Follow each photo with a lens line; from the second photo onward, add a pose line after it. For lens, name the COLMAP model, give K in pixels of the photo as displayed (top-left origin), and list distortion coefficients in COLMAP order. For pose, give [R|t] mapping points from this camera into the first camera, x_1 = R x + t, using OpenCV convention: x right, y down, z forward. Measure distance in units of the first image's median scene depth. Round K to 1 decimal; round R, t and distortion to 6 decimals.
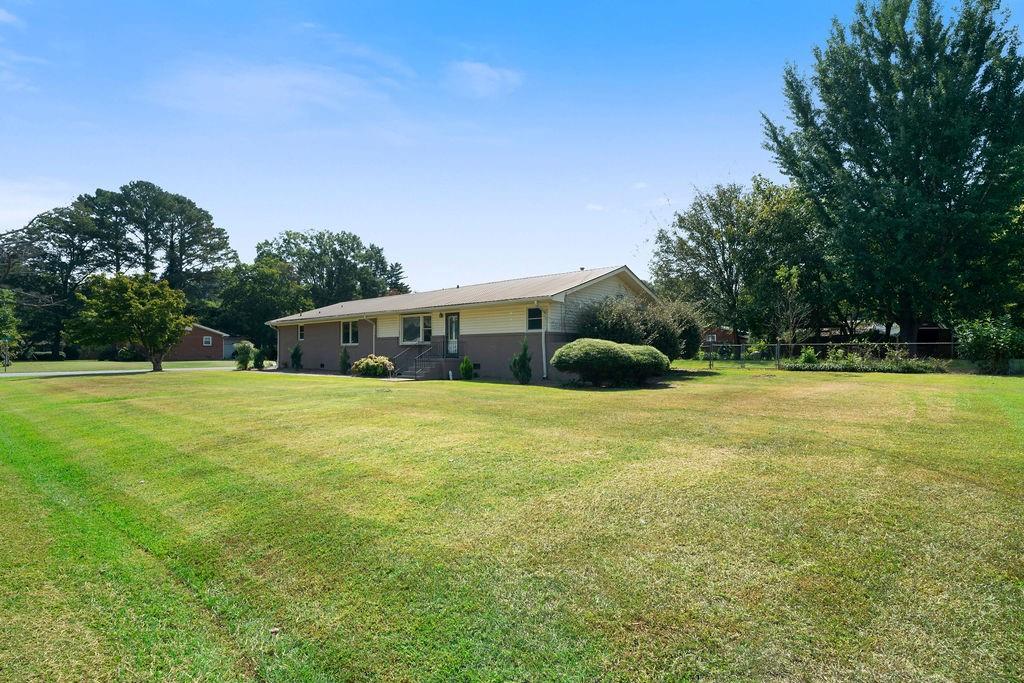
lens RADIAL K [[518.2, 0, 510.3], [0, 518.2, 348.9], [0, 0, 1]] dist [0.006328, -0.000036]
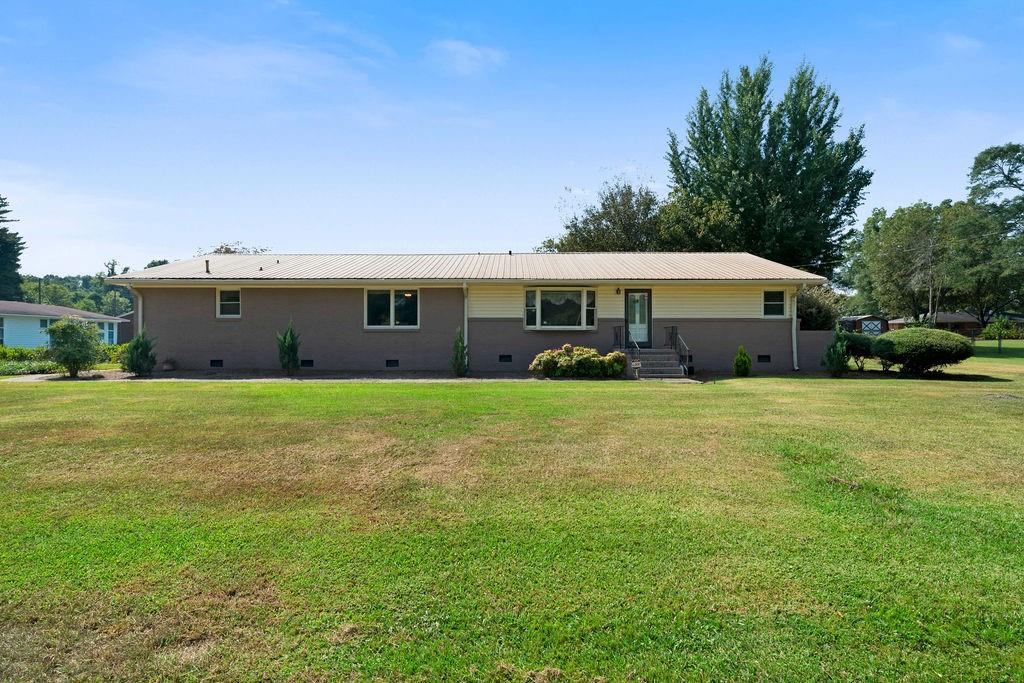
lens RADIAL K [[497.0, 0, 516.1], [0, 497.0, 339.4], [0, 0, 1]] dist [0.001365, 0.000170]
pose [[0.743219, 0.000148, 0.669048, -0.704395], [-0.007669, 0.999936, 0.008298, -0.000003], [-0.669004, -0.011298, 0.743173, 0.550712]]
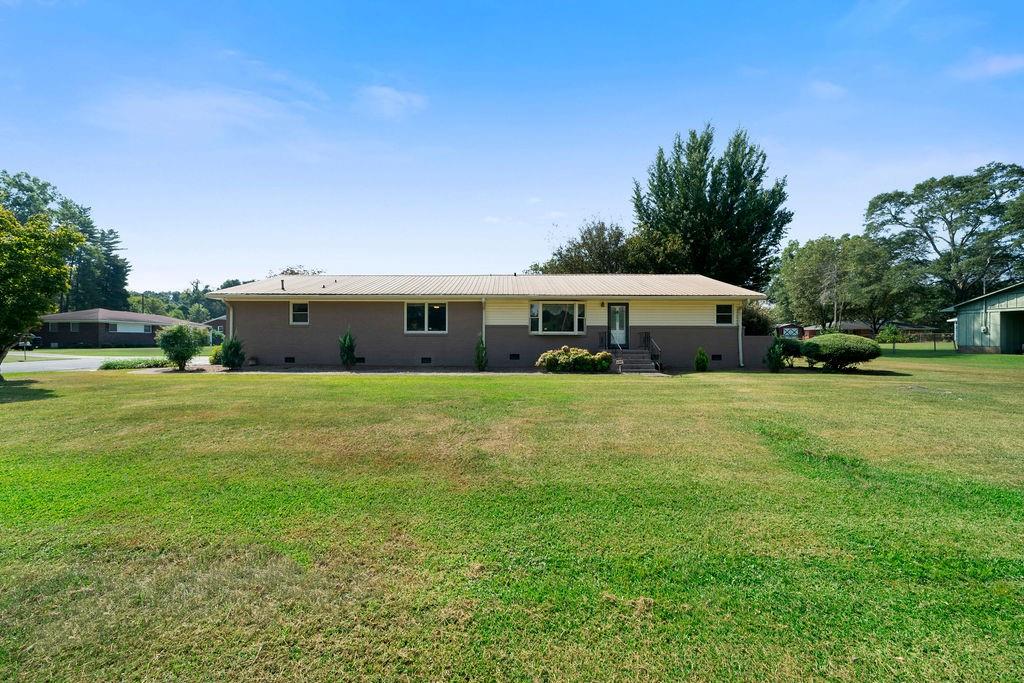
lens RADIAL K [[388.3, 0, 505.3], [0, 388.3, 339.4], [0, 0, 1]] dist [-0.004285, -0.000149]
pose [[0.745852, 0.006068, 0.666084, -0.726648], [-0.010204, 0.999945, 0.002317, 0.000001], [-0.666033, -0.008524, 0.745873, 0.569482]]
